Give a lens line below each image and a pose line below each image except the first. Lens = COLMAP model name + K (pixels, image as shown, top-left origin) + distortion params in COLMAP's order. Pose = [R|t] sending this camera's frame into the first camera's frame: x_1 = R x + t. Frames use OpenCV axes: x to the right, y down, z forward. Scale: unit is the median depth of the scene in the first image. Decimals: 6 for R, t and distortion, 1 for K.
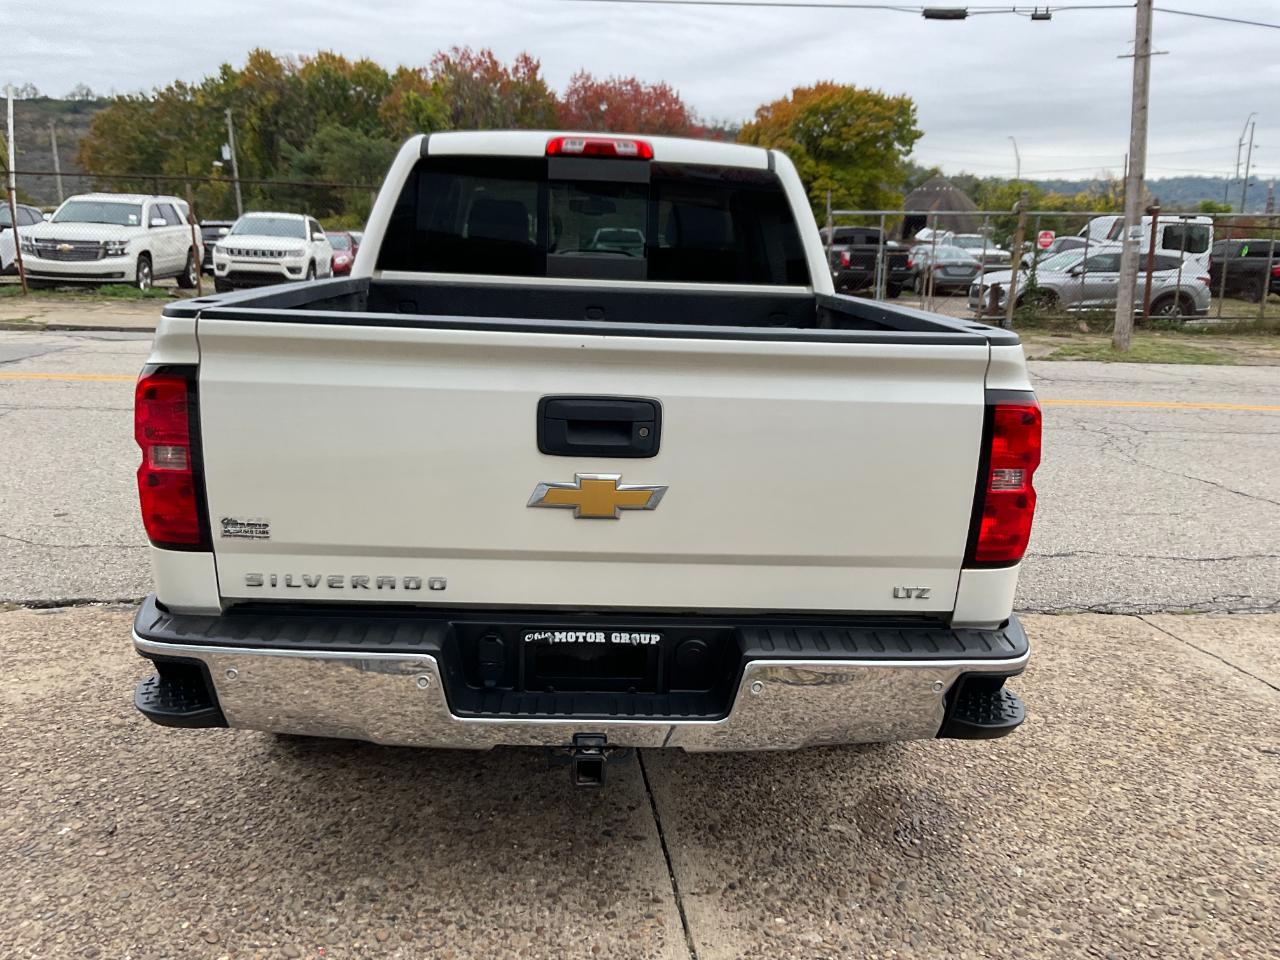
lens RADIAL K [[1063.5, 0, 631.7], [0, 1063.5, 468.4], [0, 0, 1]] dist [0.056547, -0.107963]
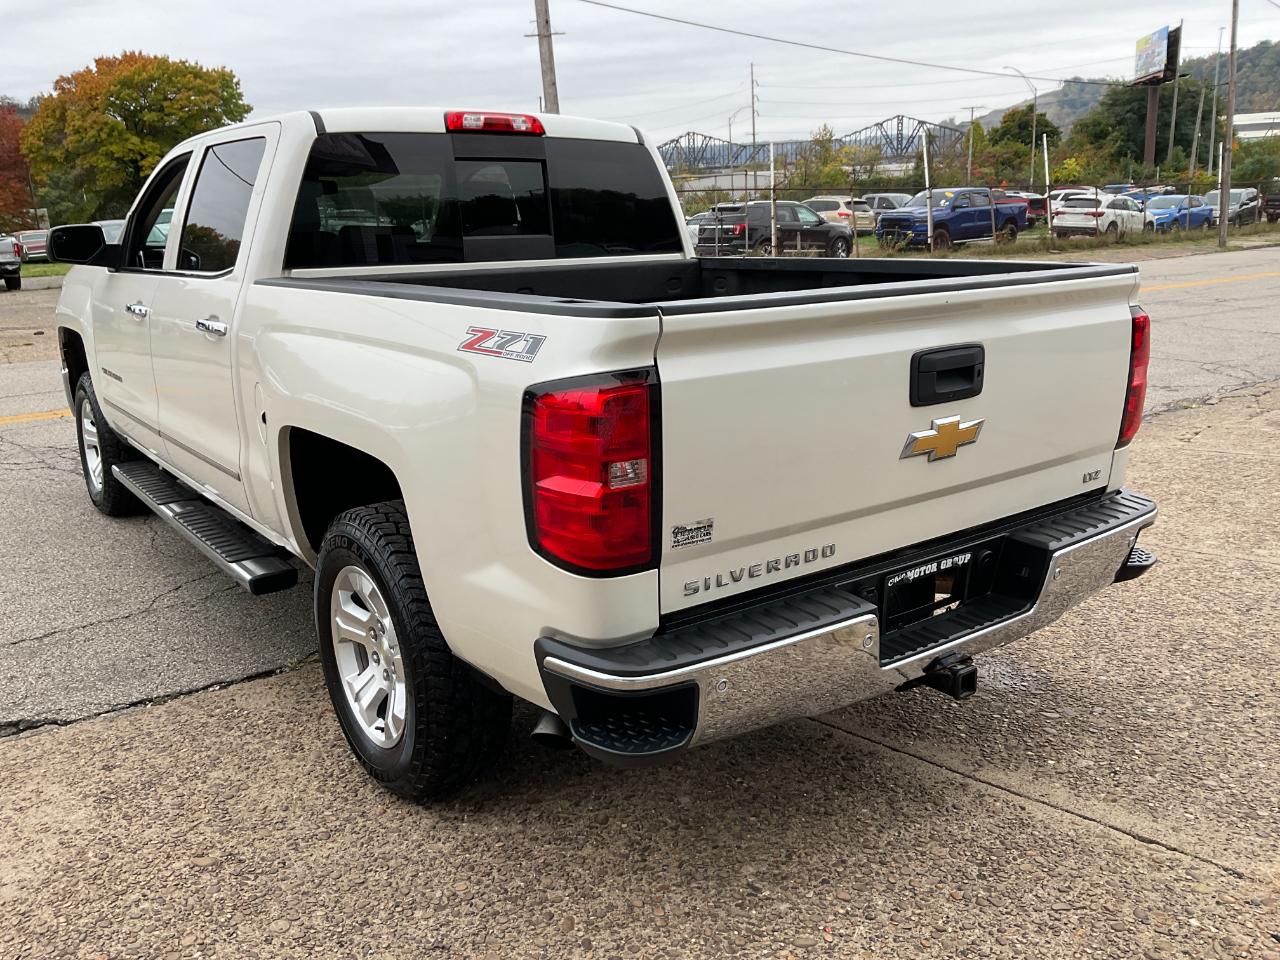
lens RADIAL K [[1063.5, 0, 636.8], [0, 1063.5, 478.1], [0, 0, 1]] dist [0.056547, -0.107963]
pose [[0.825292, -0.186162, 0.533139, -0.500627], [0.170235, 0.982196, 0.079442, -0.042437], [-0.538436, 0.025196, 0.842289, 0.132577]]
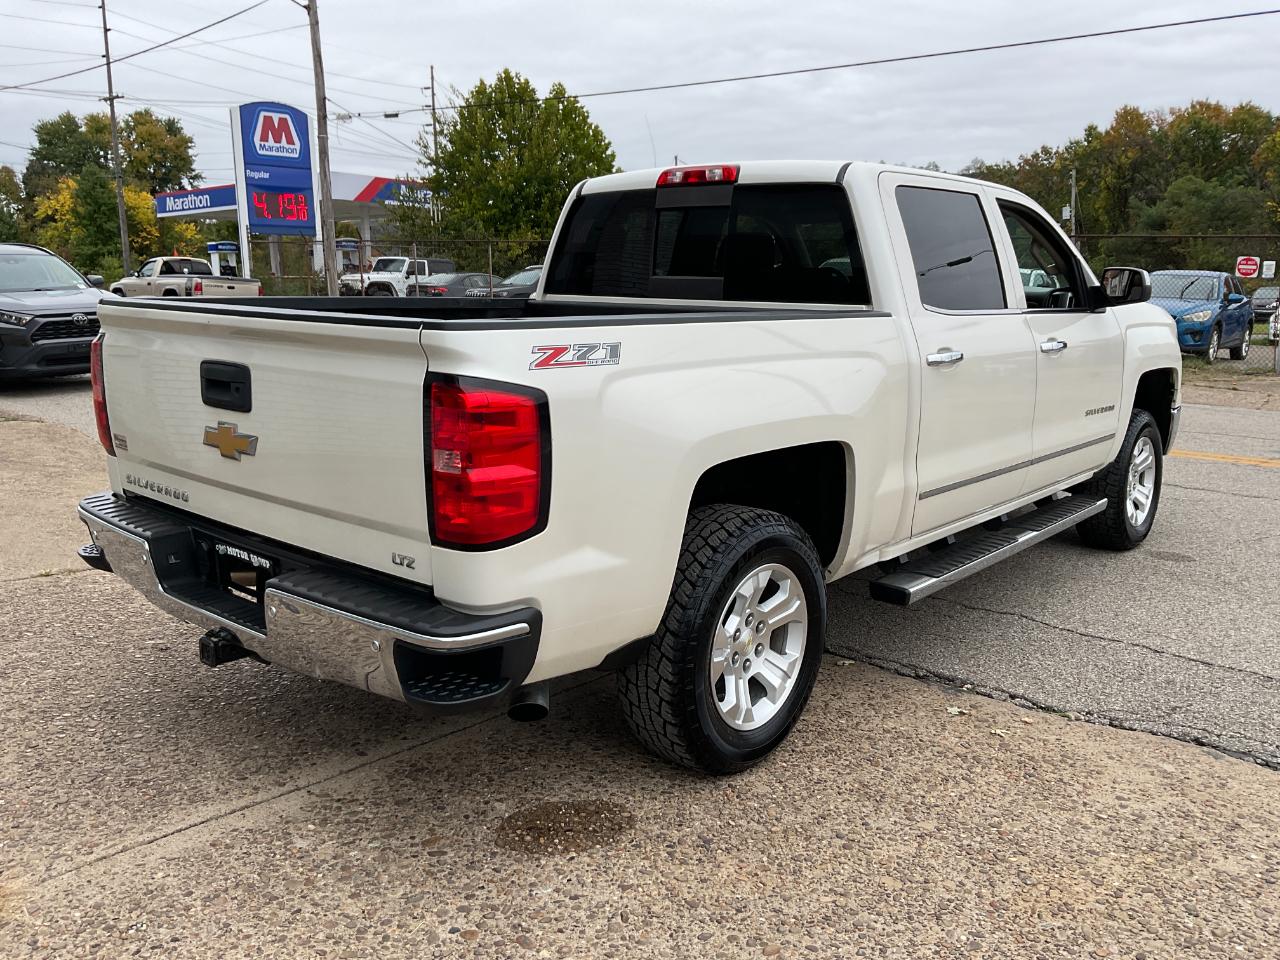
lens RADIAL K [[1063.5, 0, 643.5], [0, 1063.5, 481.7], [0, 0, 1]] dist [0.056547, -0.107963]
pose [[0.733129, 0.108271, -0.671416, 0.678540], [-0.137091, 0.990508, 0.010035, -0.003674], [0.666129, 0.084688, 0.741013, 0.210541]]
